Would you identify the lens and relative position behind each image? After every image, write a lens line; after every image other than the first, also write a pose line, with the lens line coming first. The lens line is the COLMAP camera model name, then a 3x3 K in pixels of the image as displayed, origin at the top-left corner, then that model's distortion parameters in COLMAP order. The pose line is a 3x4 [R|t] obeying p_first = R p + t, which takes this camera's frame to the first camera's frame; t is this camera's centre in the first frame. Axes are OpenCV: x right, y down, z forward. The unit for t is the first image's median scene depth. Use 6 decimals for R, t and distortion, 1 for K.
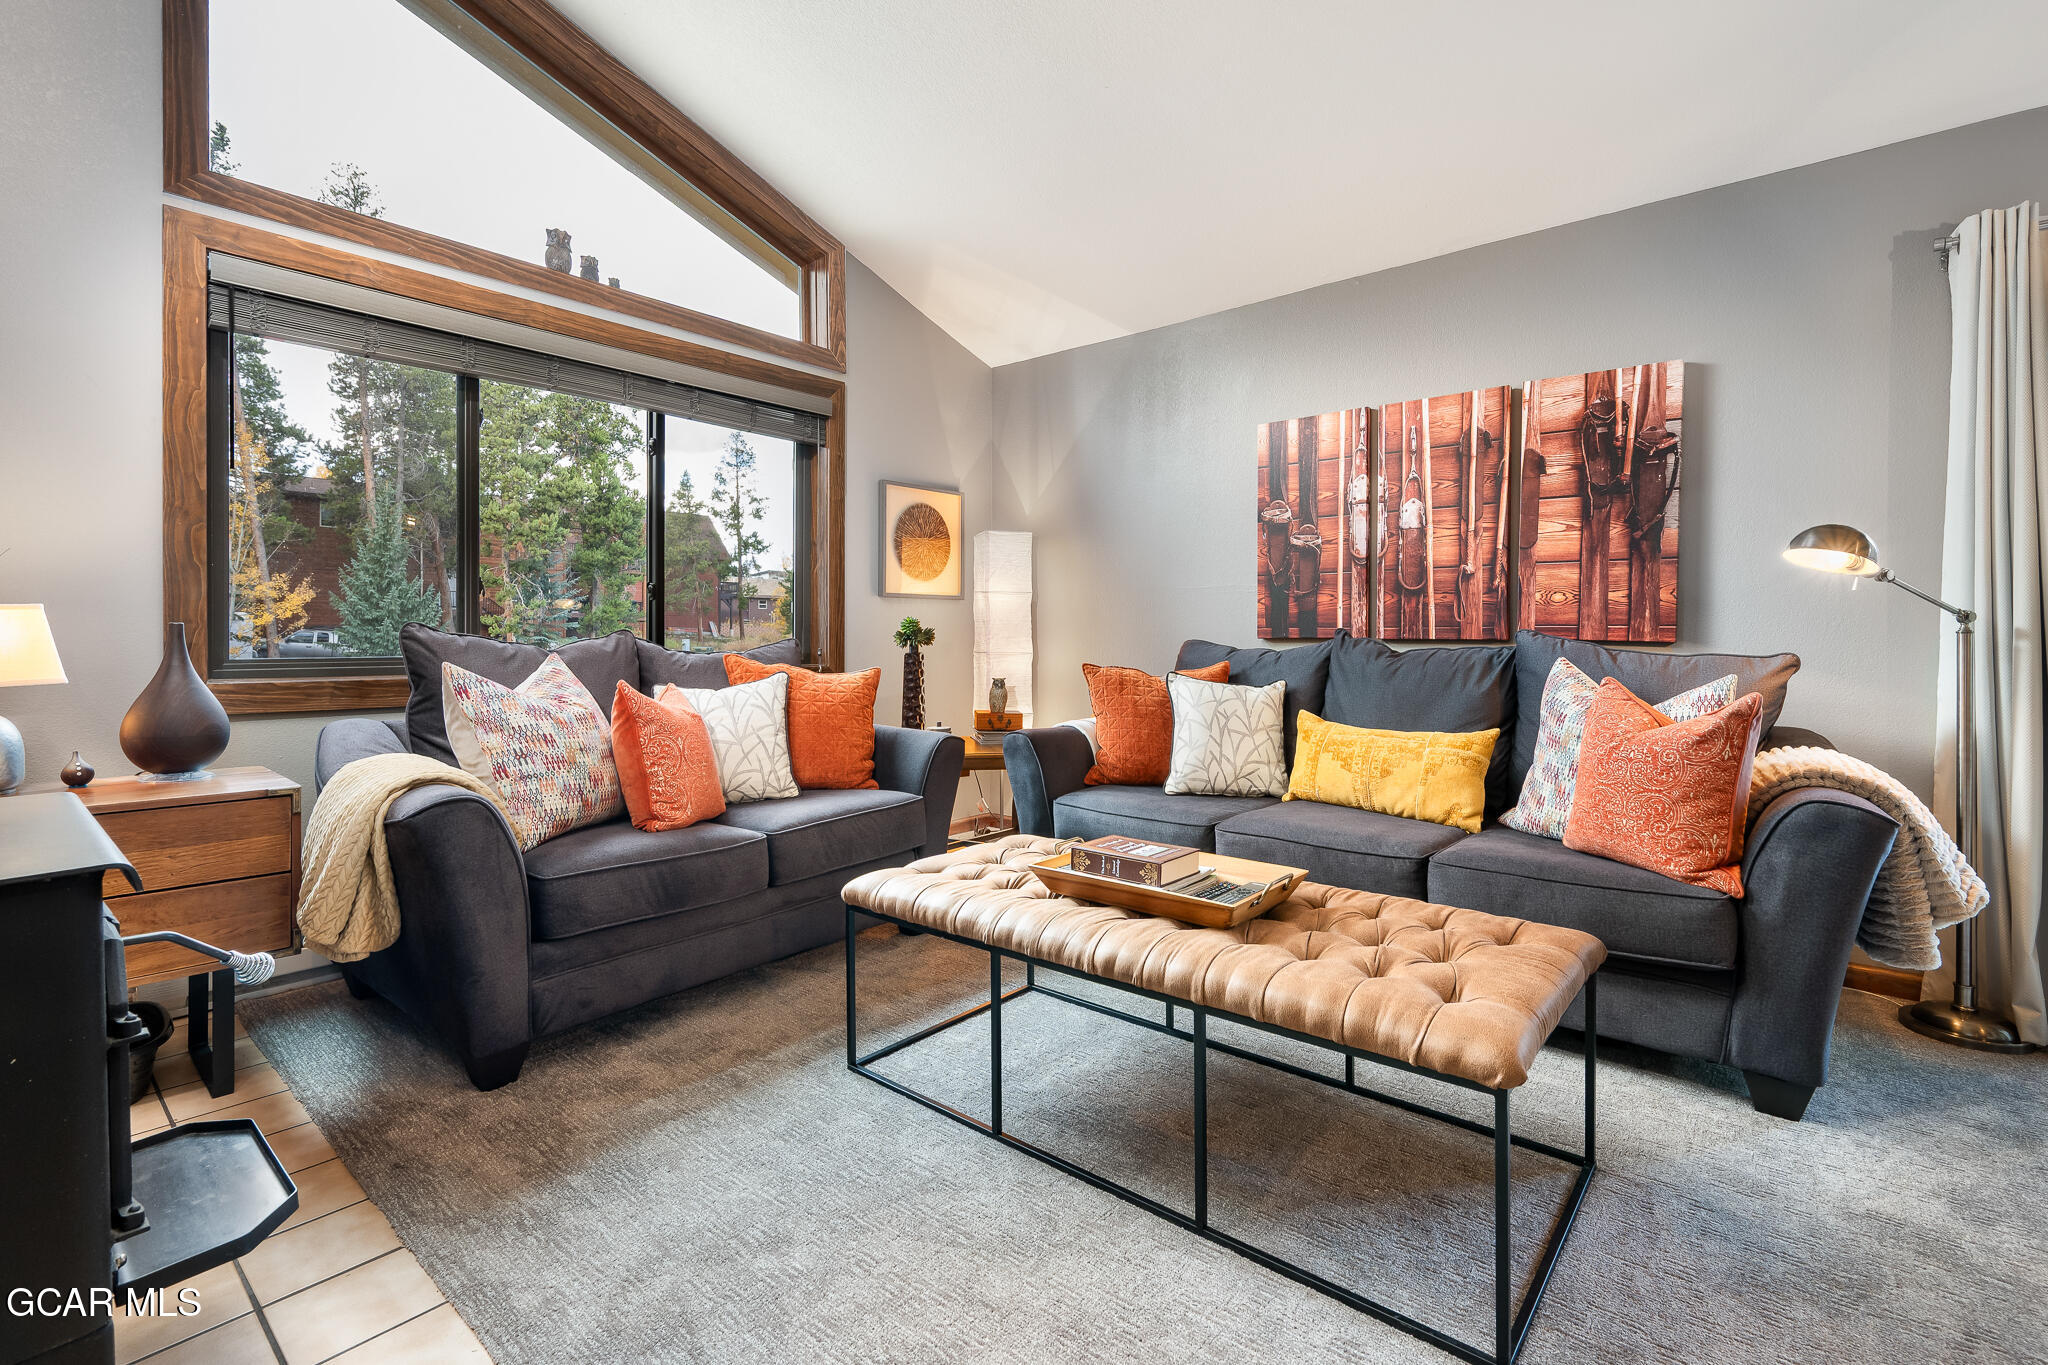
lens RADIAL K [[936.8, 0, 1020.2], [0, 936.8, 646.3], [0, 0, 1]] dist [-0.011318, -0.001066]
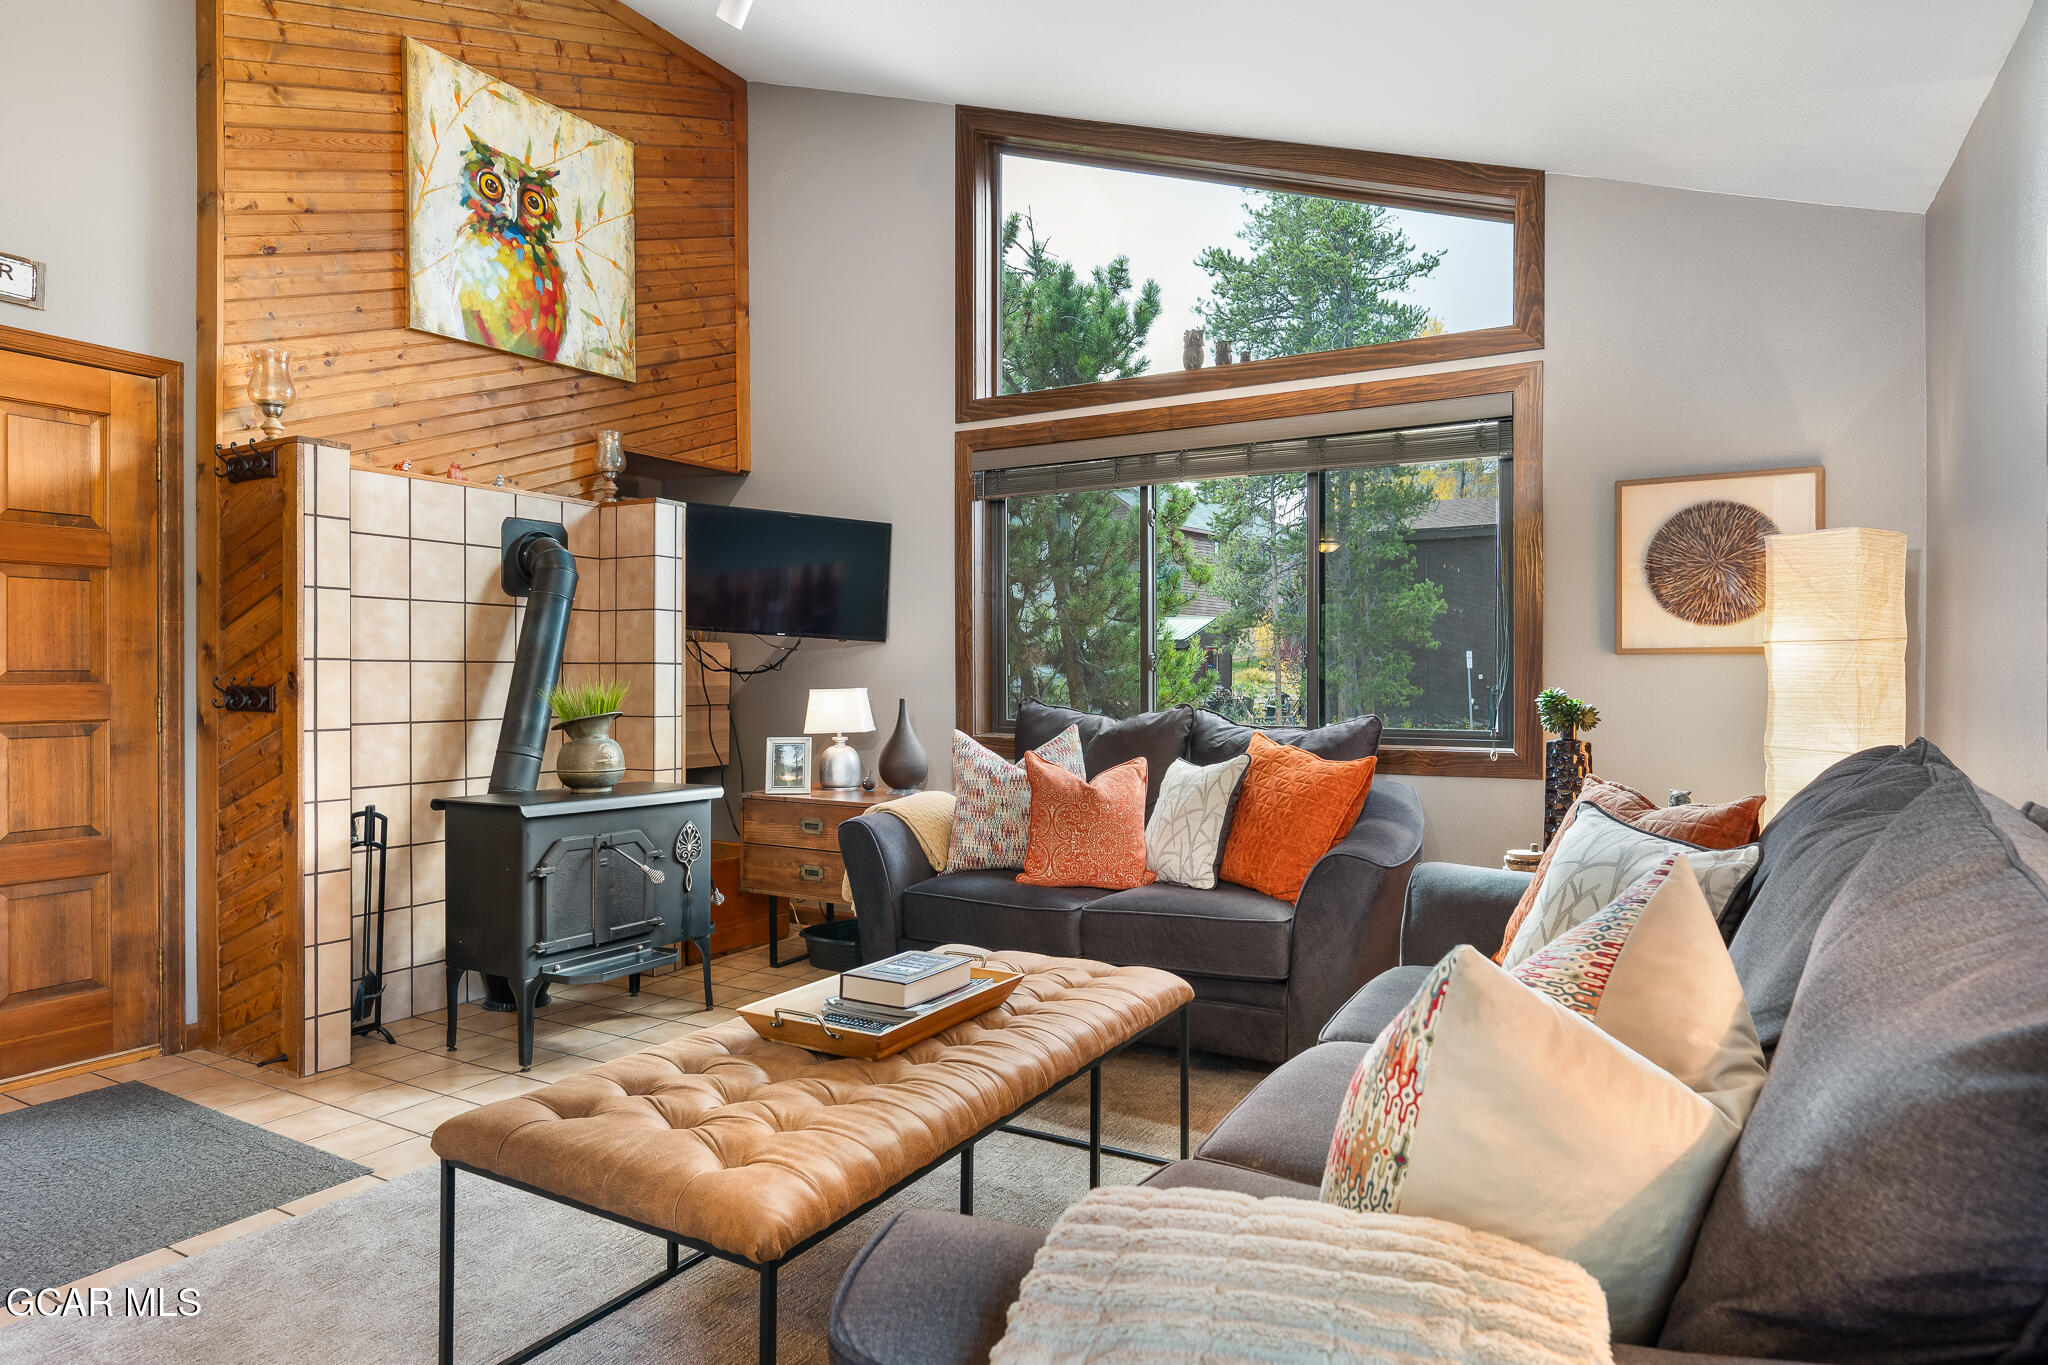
lens RADIAL K [[1171.7, 0, 1022.2], [0, 1171.7, 667.7], [0, 0, 1]] dist [-0.008058, -0.000073]
pose [[0.177052, -0.006947, -0.984177, 0.829042], [-0.008341, 0.999929, -0.008558, -0.045122], [0.984166, 0.009724, 0.176981, 0.587268]]
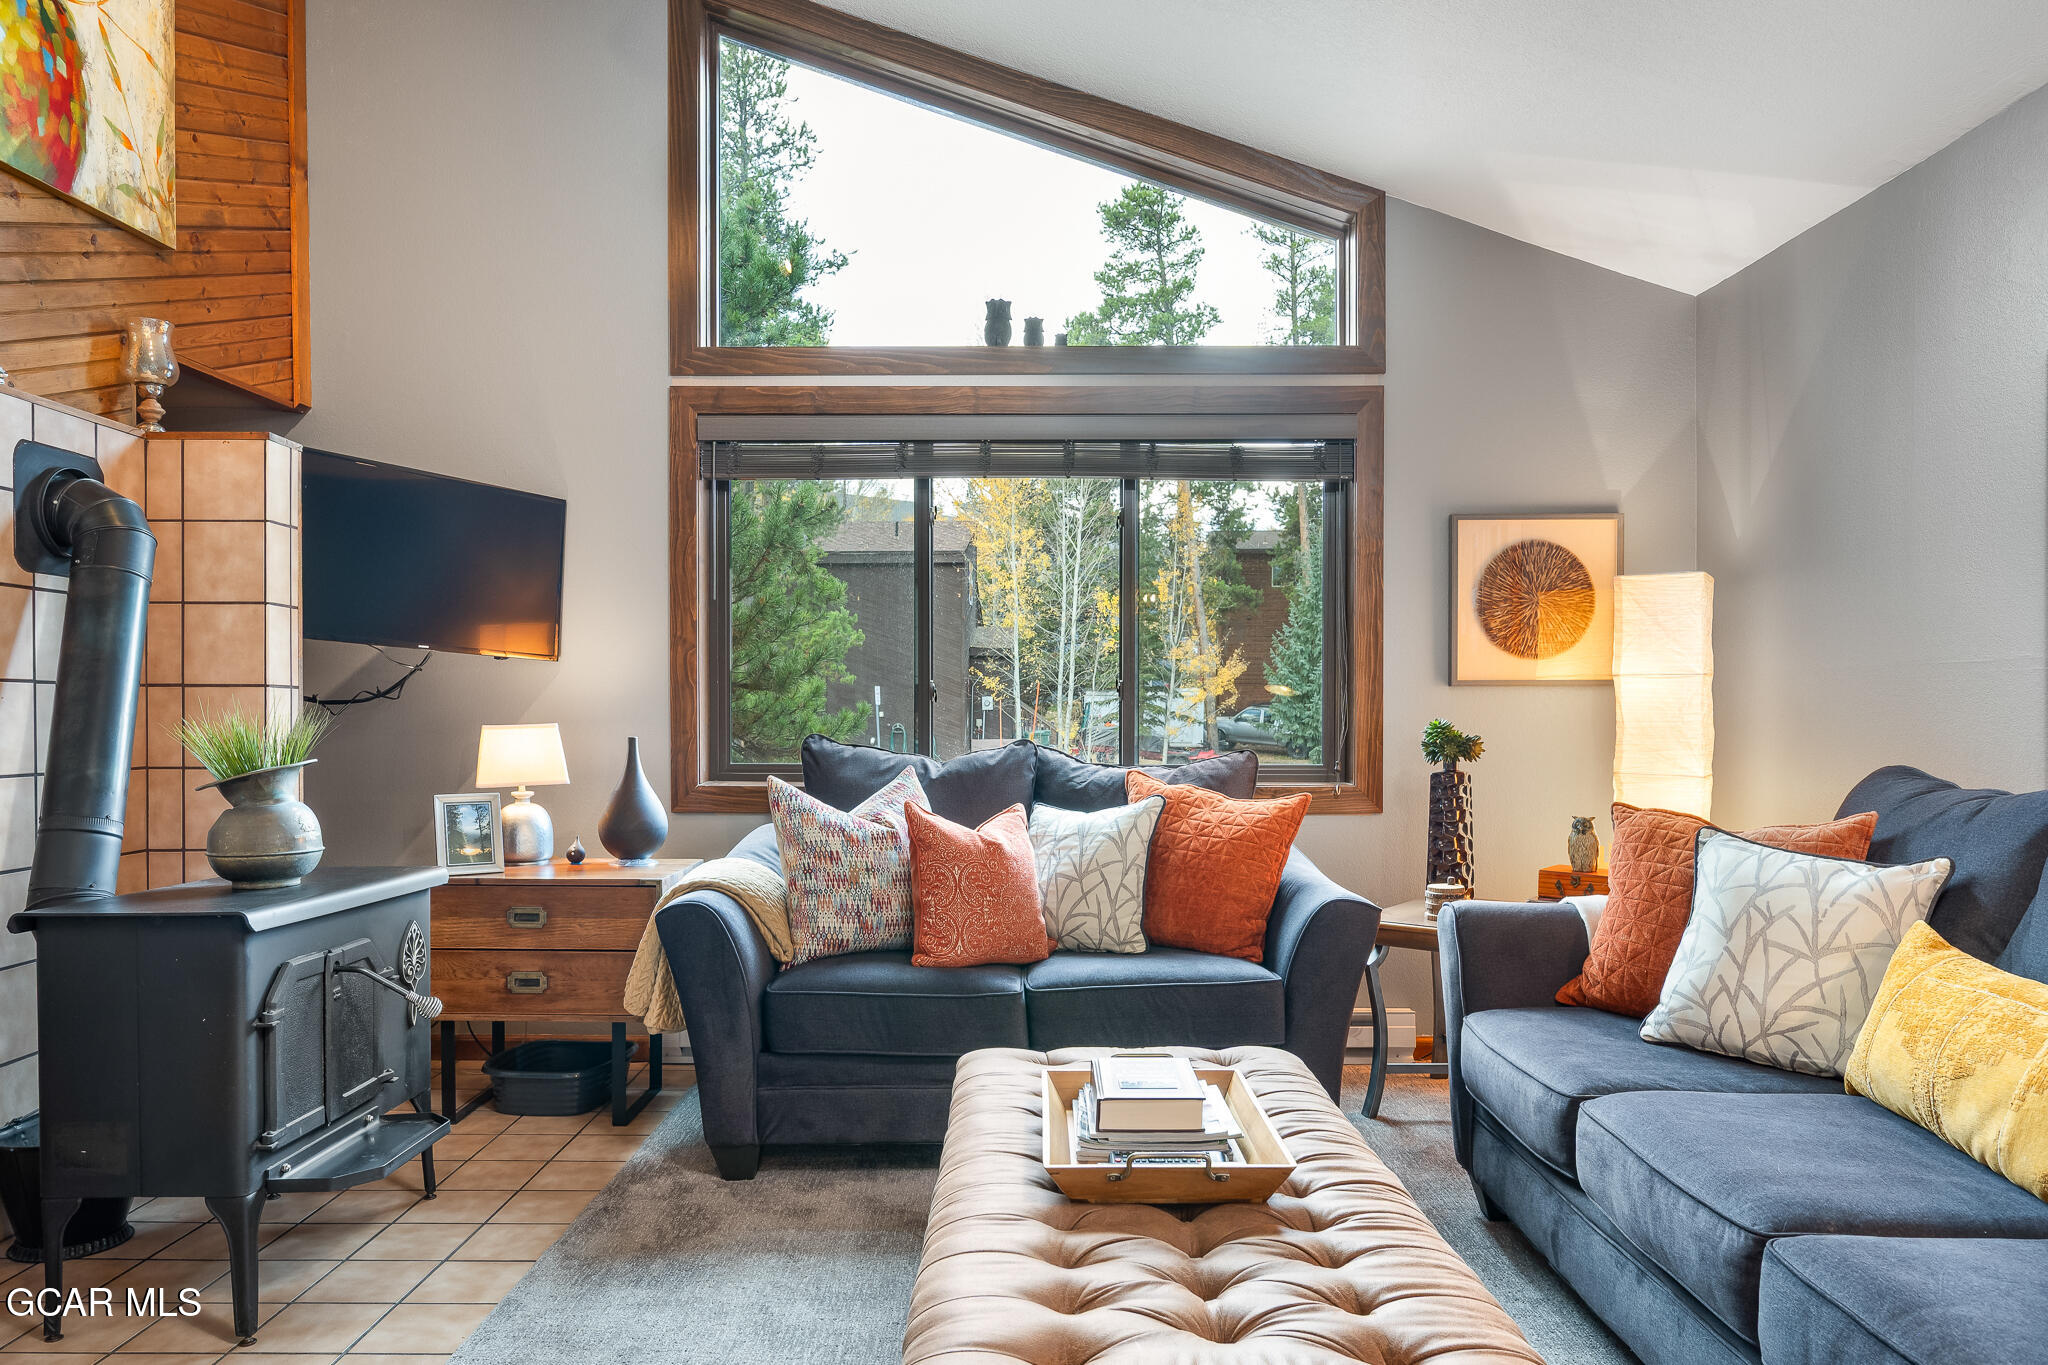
lens RADIAL K [[1341.1, 0, 990.4], [0, 1341.1, 712.9], [0, 0, 1]] dist [-0.003868, -0.001726]
pose [[0.636808, -0.000713, -0.771022, 0.535509], [-0.006811, 0.999955, -0.006550, -0.034365], [0.770992, 0.009422, 0.636775, 0.165220]]
